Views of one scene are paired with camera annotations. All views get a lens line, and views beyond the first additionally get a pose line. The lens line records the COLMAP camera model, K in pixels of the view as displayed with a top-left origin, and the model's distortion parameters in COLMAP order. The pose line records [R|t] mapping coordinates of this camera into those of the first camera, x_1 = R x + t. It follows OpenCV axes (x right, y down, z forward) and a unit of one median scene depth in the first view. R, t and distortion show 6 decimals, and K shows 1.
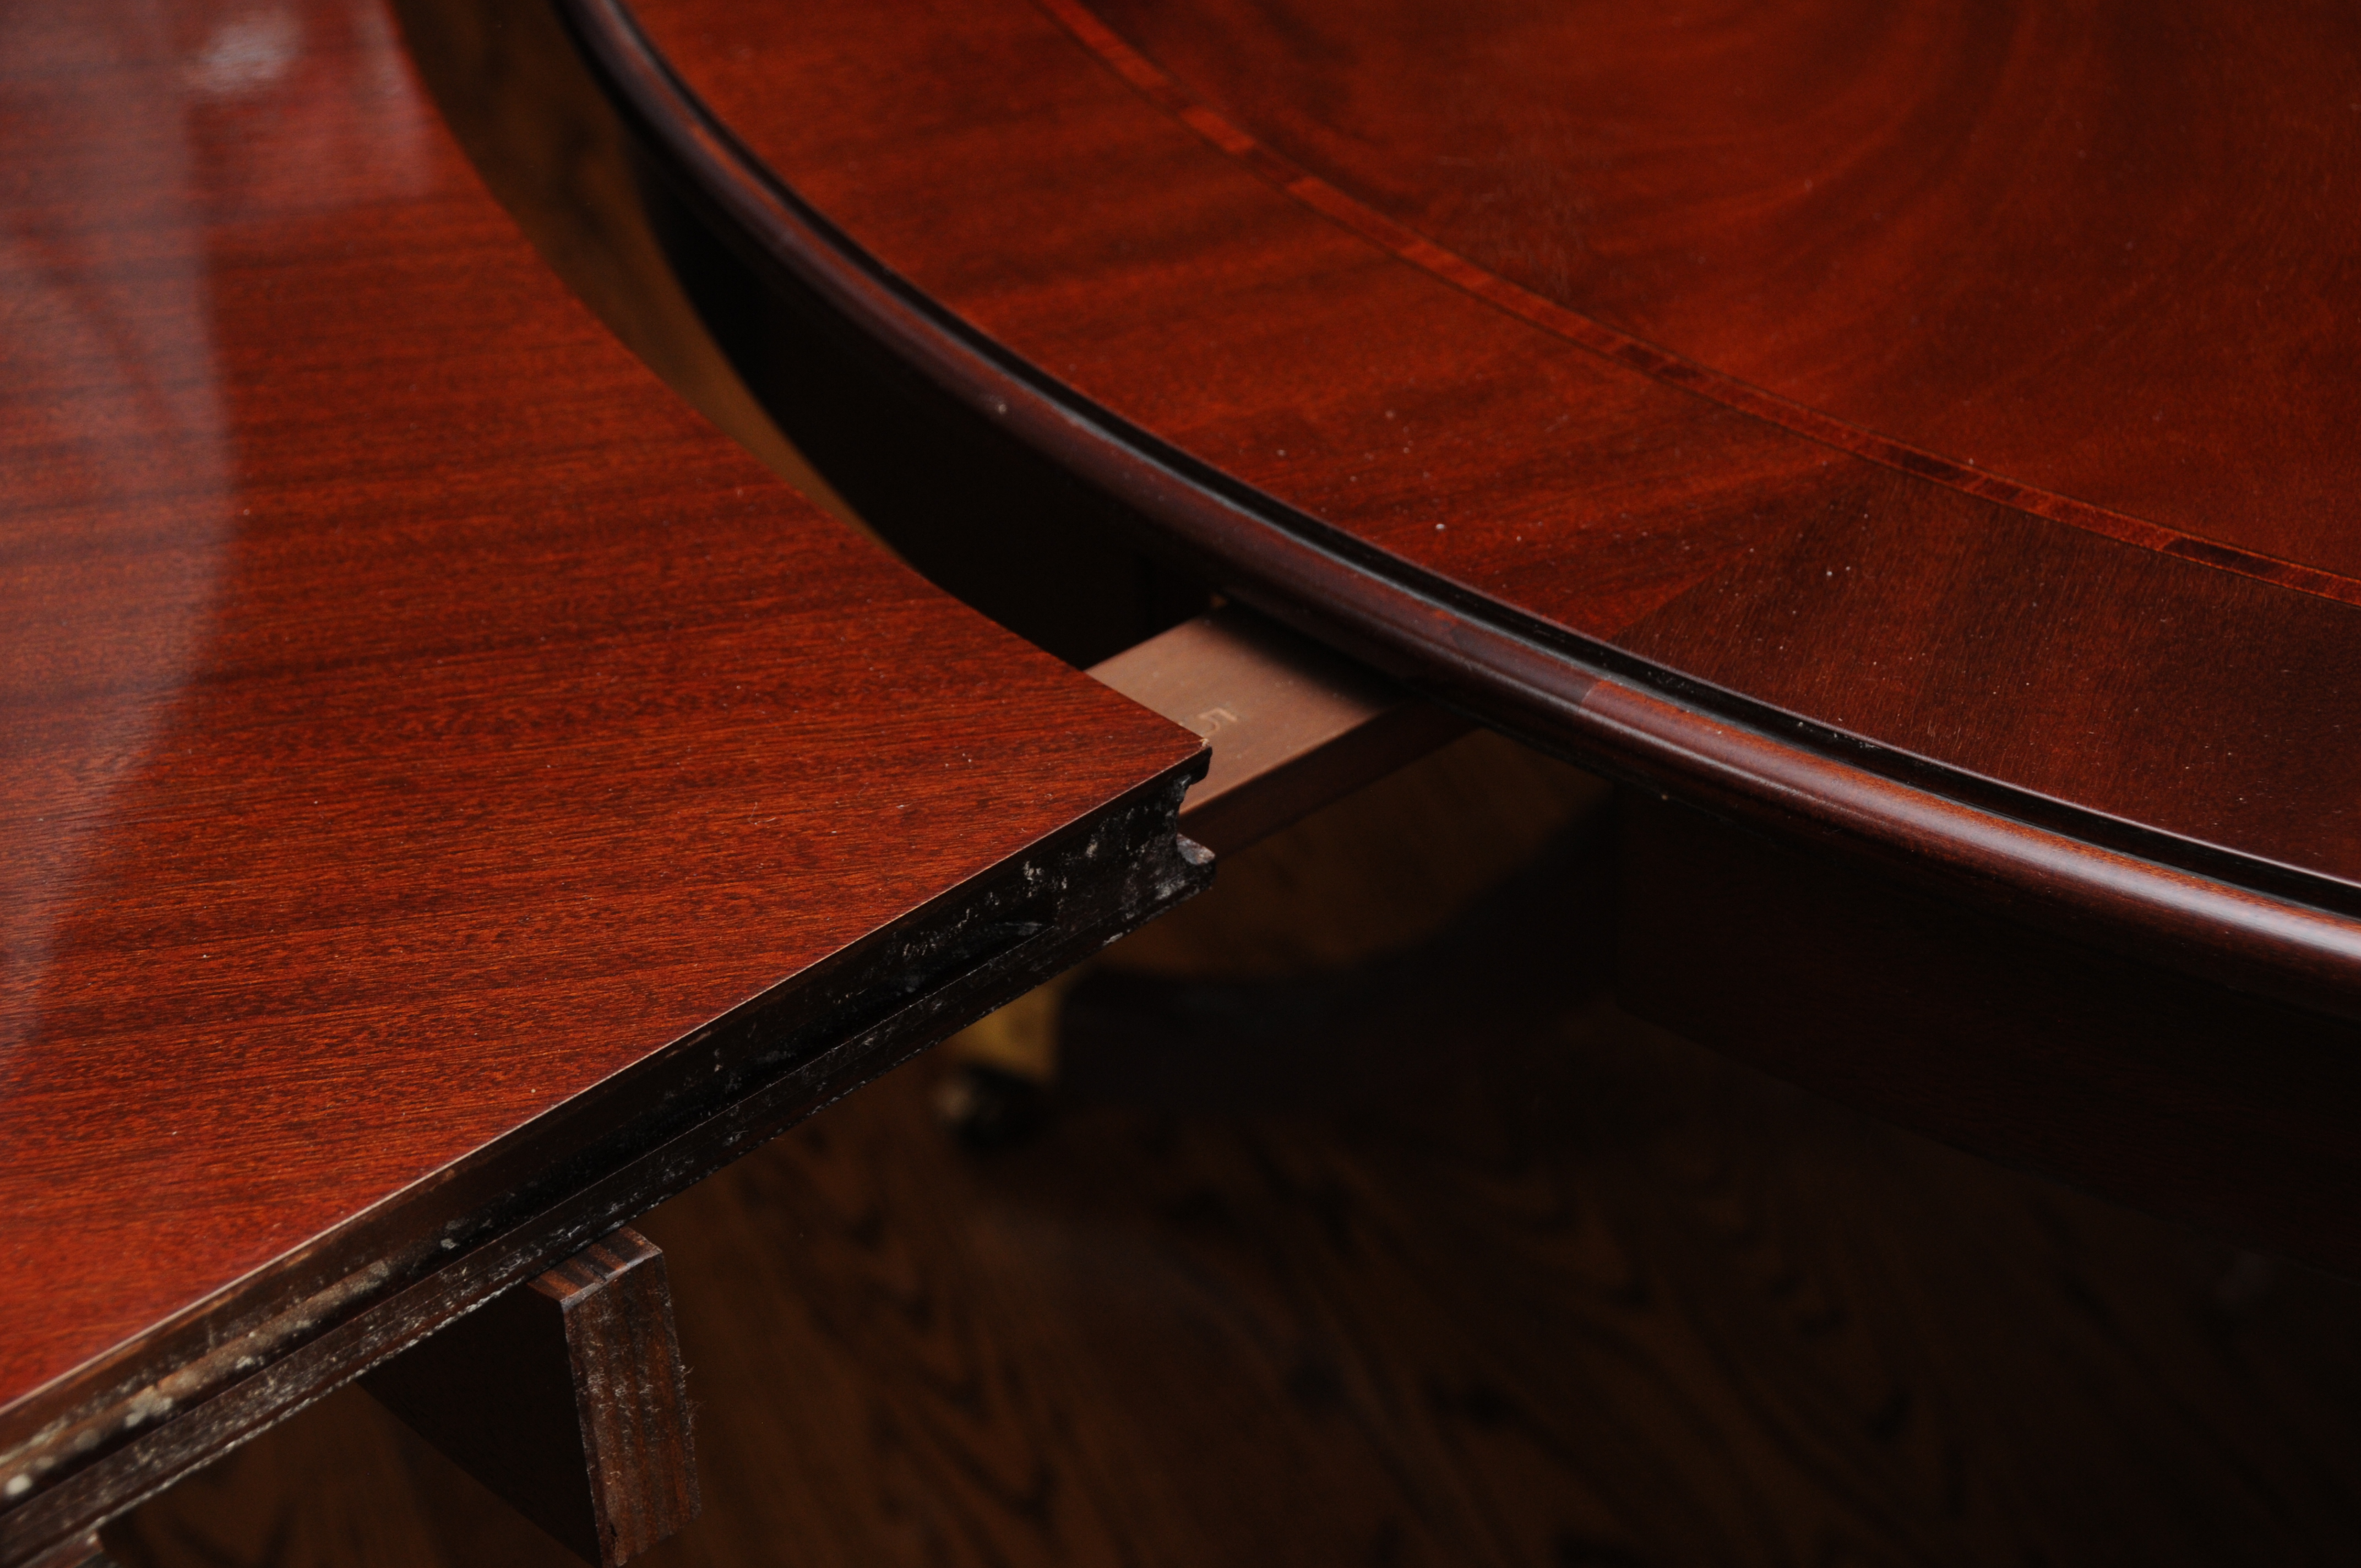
lens RADIAL K [[5023.8, 0, 1180.6], [0, 5023.8, 781.8], [0, 0, 1]] dist [0.456813, 0.000000]
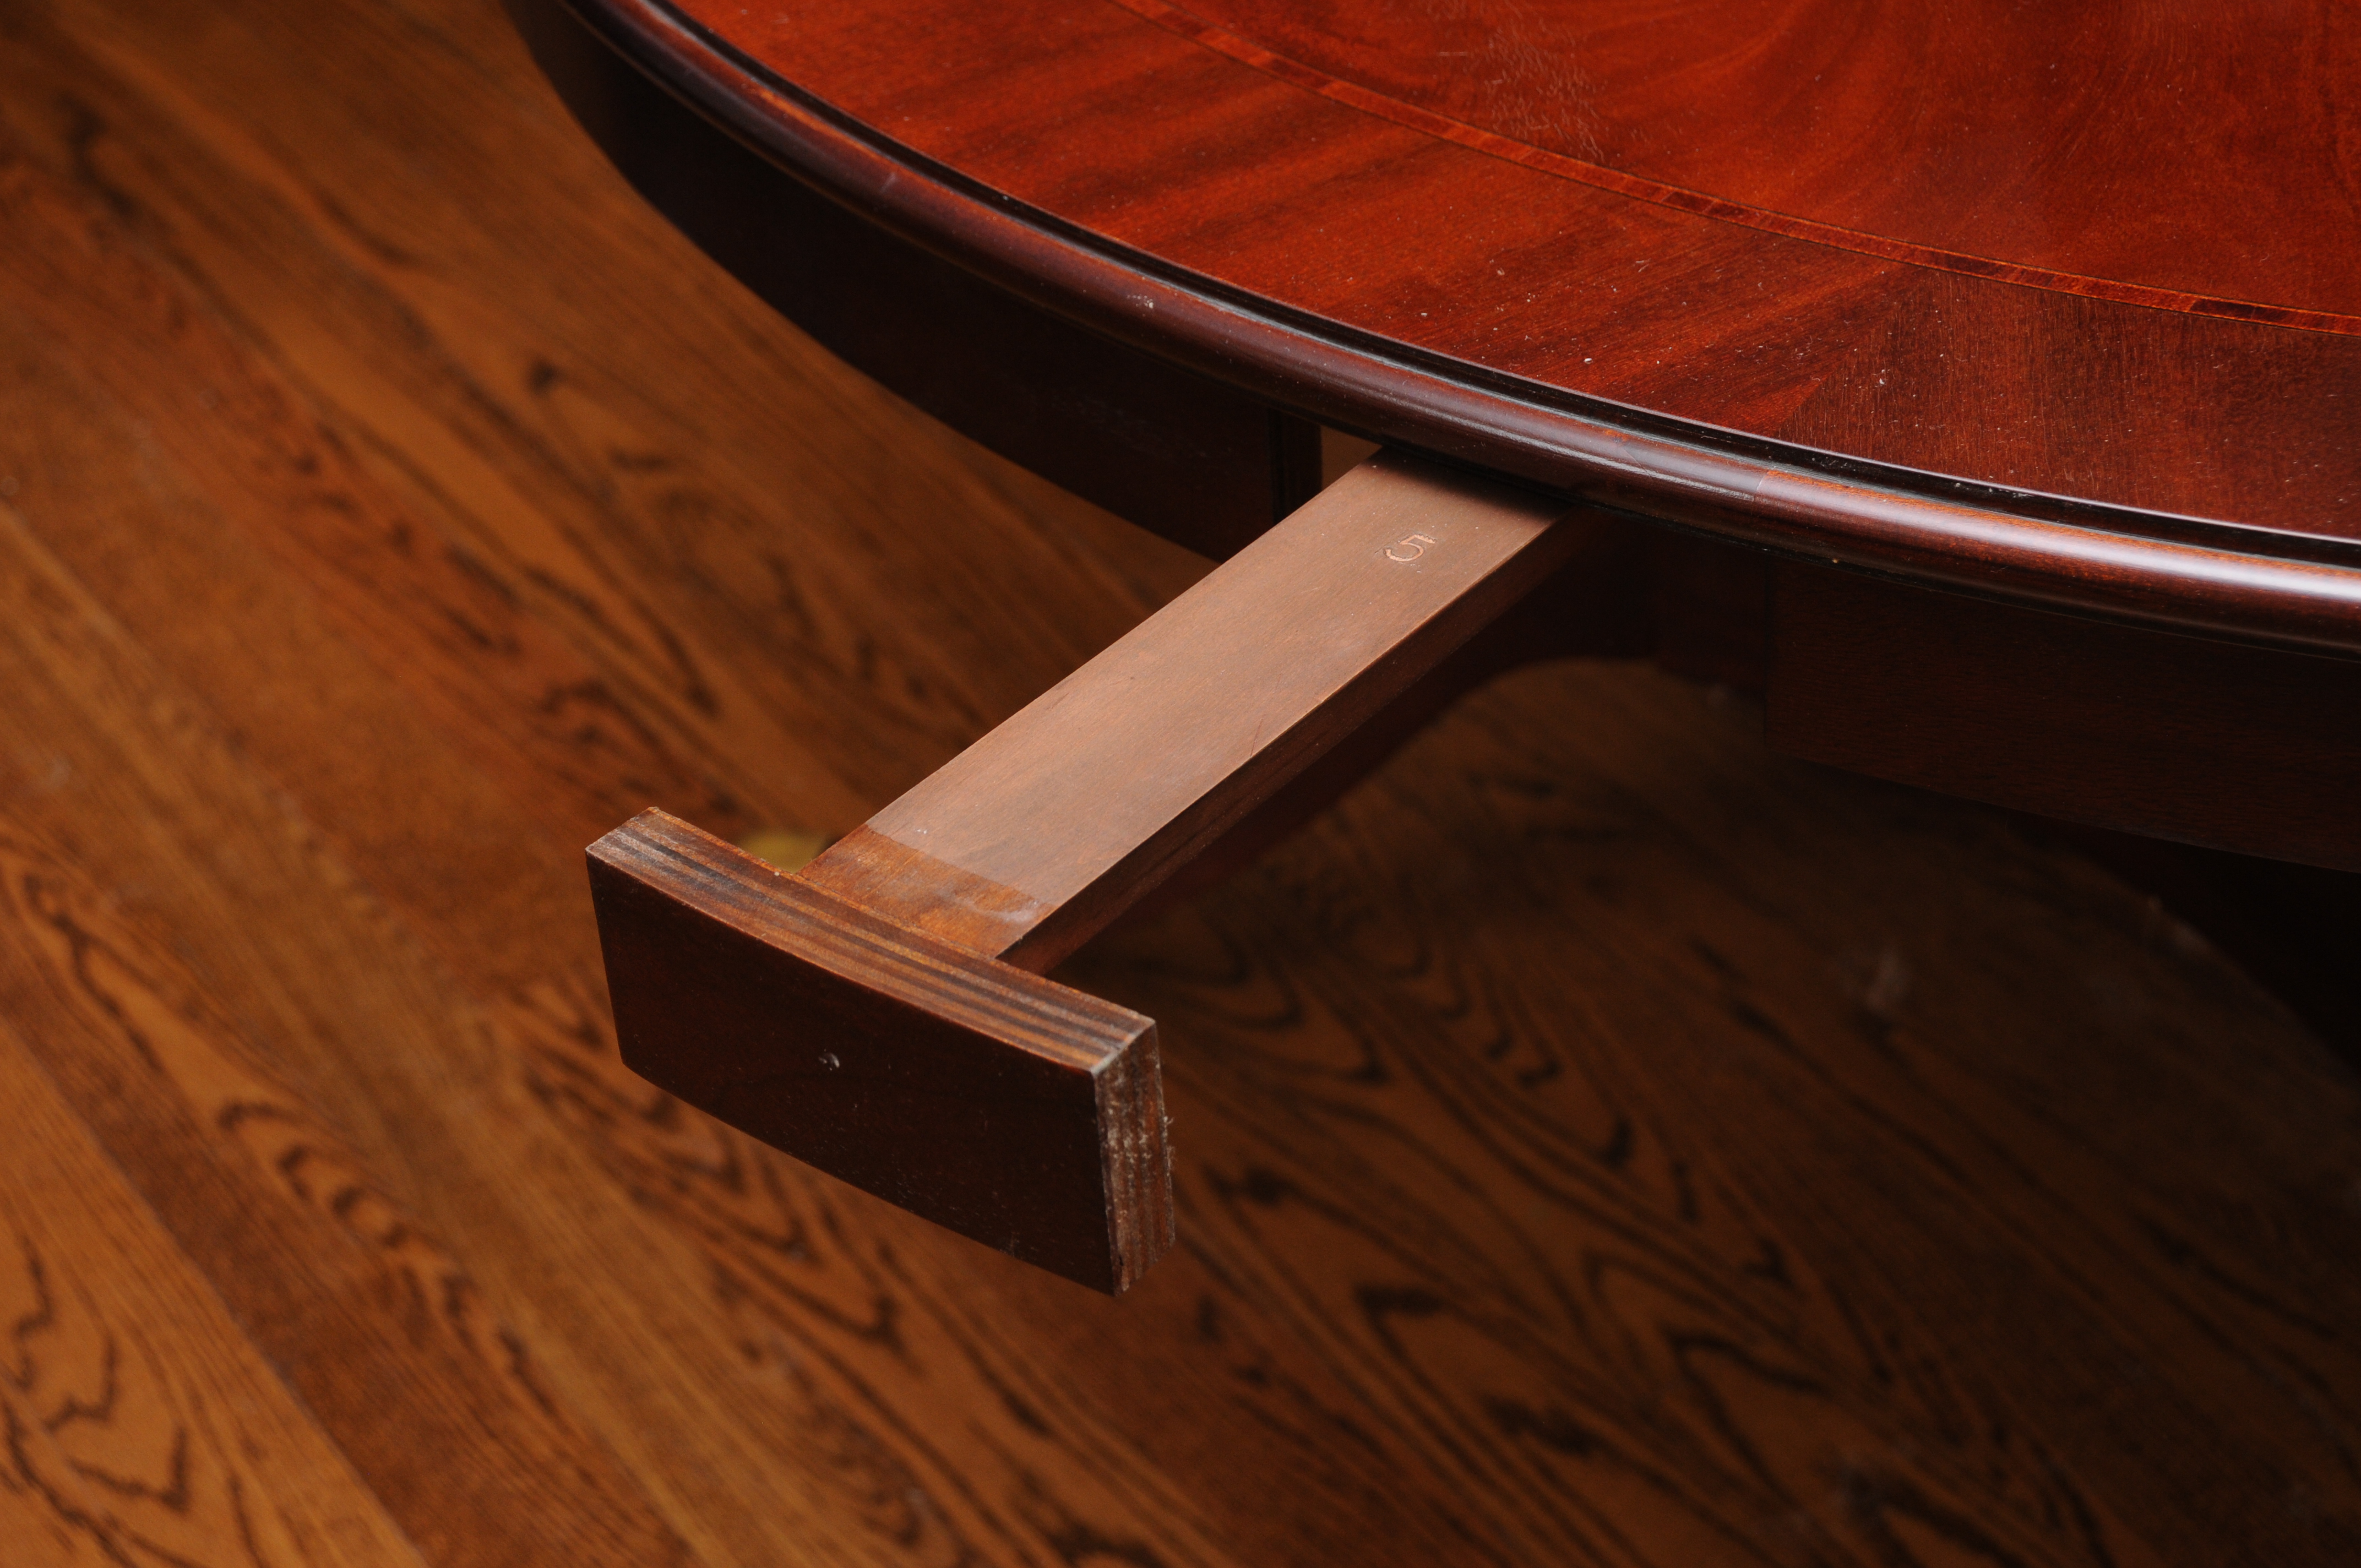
lens RADIAL K [[4964.8, 0, 1180.0], [0, 4964.8, 776.1], [0, 0, 1]] dist [0.507417, 0.000000]
pose [[0.978613, -0.119340, 0.167556, -0.247699], [0.116354, 0.992825, 0.027568, 0.002696], [-0.169644, -0.007482, 0.985477, -0.138203]]
